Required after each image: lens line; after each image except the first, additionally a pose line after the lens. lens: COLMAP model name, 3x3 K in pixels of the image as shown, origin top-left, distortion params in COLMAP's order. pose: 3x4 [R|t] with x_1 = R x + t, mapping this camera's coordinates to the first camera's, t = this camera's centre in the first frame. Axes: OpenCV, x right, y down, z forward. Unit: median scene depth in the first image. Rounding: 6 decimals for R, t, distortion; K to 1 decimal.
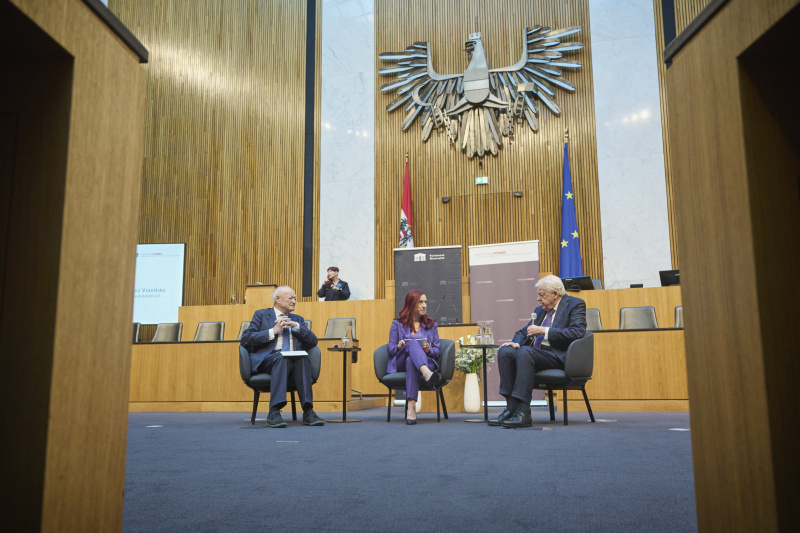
lens RADIAL K [[625.7, 0, 400.1], [0, 625.7, 299.3], [0, 0, 1]] dist [-0.006750, -0.001078]
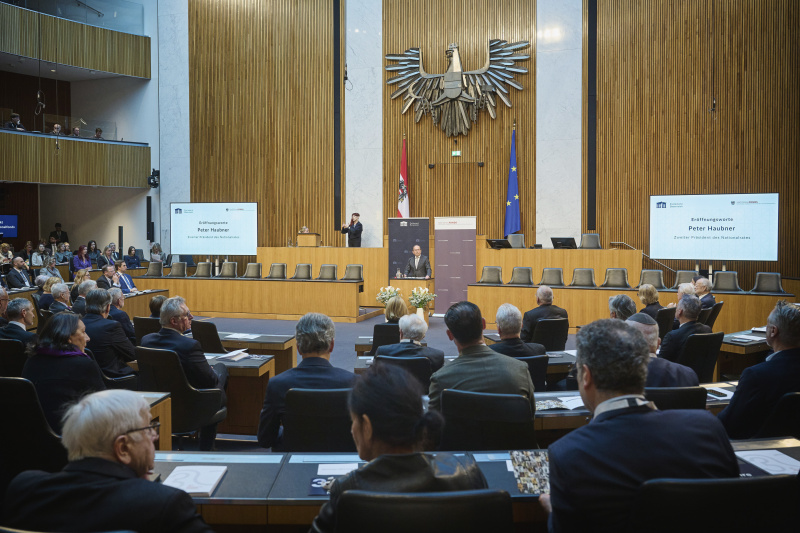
lens RADIAL K [[694.9, 0, 350.7], [0, 694.9, 251.7], [0, 0, 1]] dist [-0.005478, -0.001572]
pose [[0.988347, 0.007120, -0.152049, 0.134902], [0.018812, 0.985534, 0.168432, -0.239279], [0.151049, -0.169329, 0.973916, -0.611729]]
